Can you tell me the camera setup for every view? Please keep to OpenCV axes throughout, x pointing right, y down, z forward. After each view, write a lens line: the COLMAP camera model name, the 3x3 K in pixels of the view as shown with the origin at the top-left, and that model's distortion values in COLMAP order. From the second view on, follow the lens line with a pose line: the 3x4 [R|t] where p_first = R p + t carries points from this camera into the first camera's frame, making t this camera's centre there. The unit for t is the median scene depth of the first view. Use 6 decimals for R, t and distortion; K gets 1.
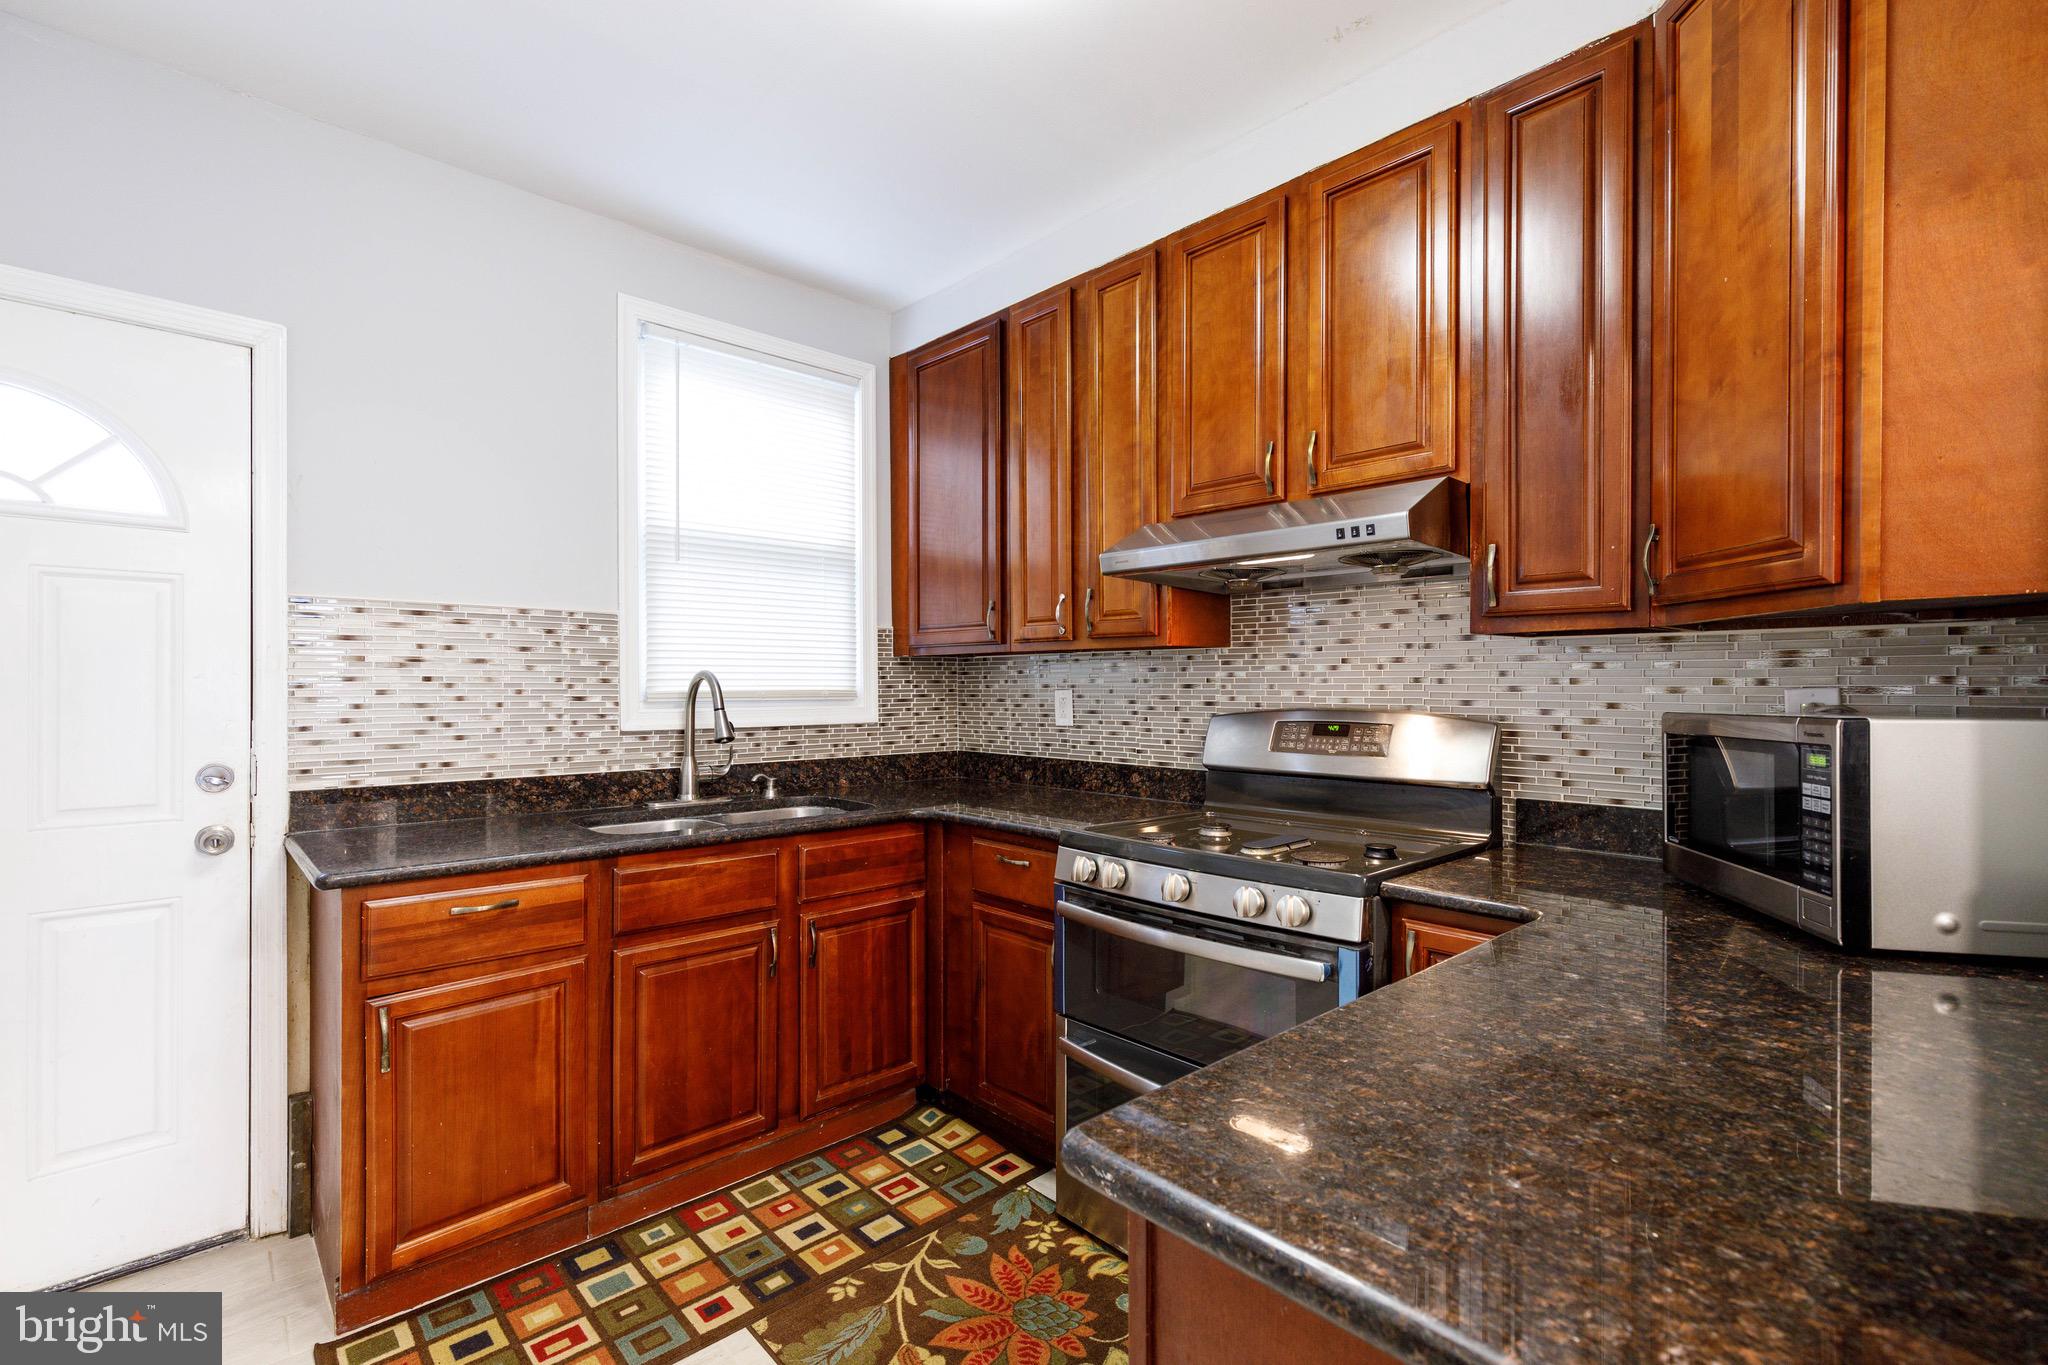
lens RADIAL K [[914.1, 0, 1024.0], [0, 914.1, 682.5], [0, 0, 1]] dist [0.004651, -0.000483]
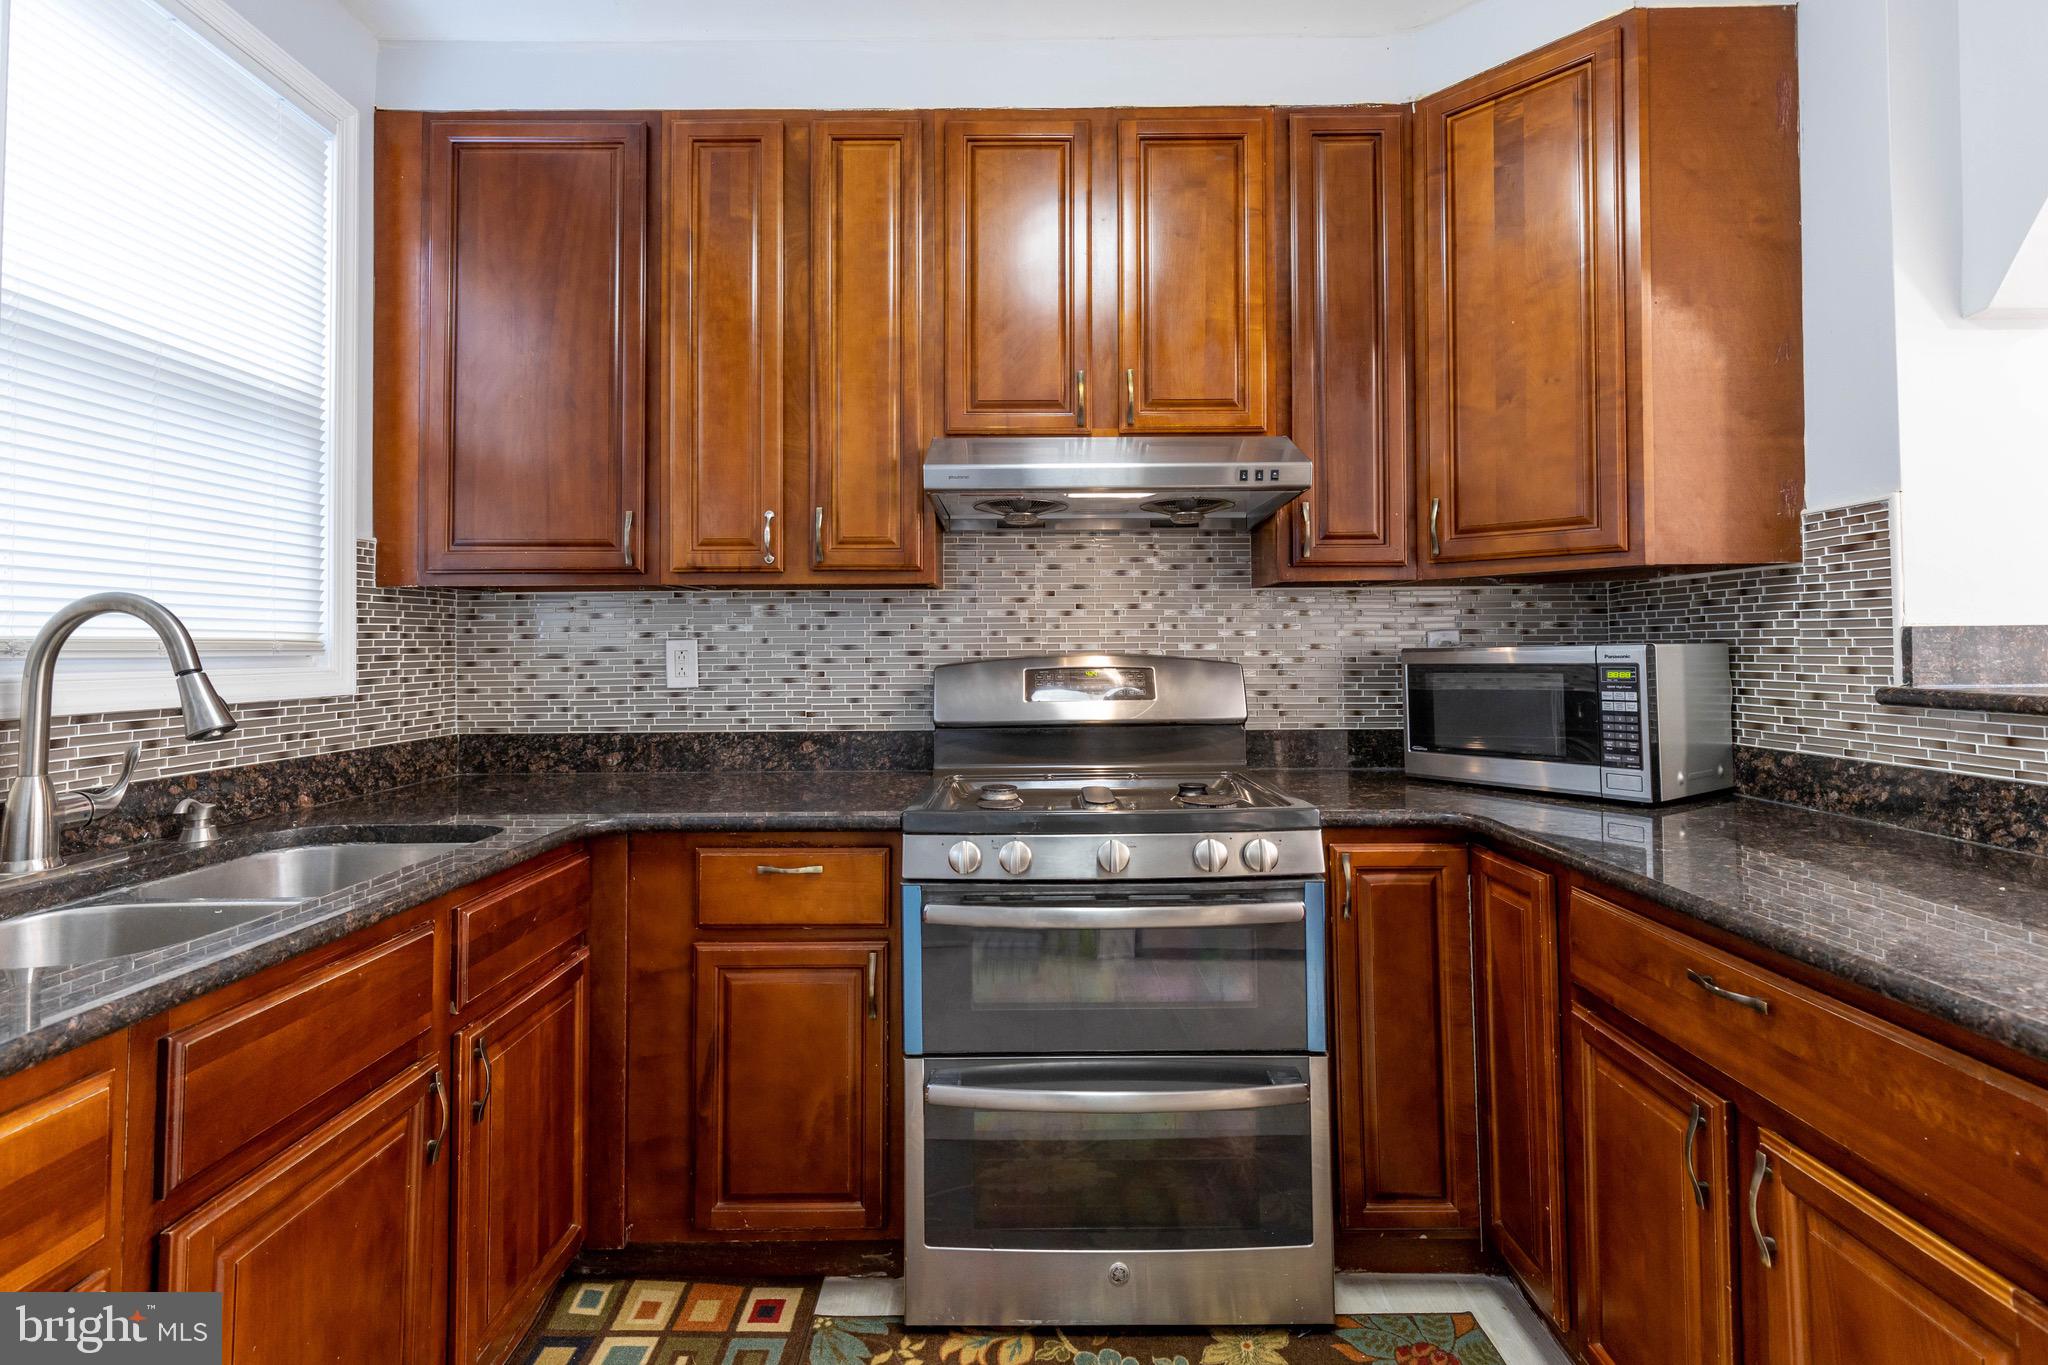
lens RADIAL K [[937.3, 0, 1025.6], [0, 937.3, 617.4], [0, 0, 1]] dist [0.005781, -0.000543]
pose [[0.685907, 0.019213, 0.727436, -0.396709], [0.004639, 0.999516, -0.030773, 0.017804], [-0.727675, 0.024483, 0.685485, 0.323600]]
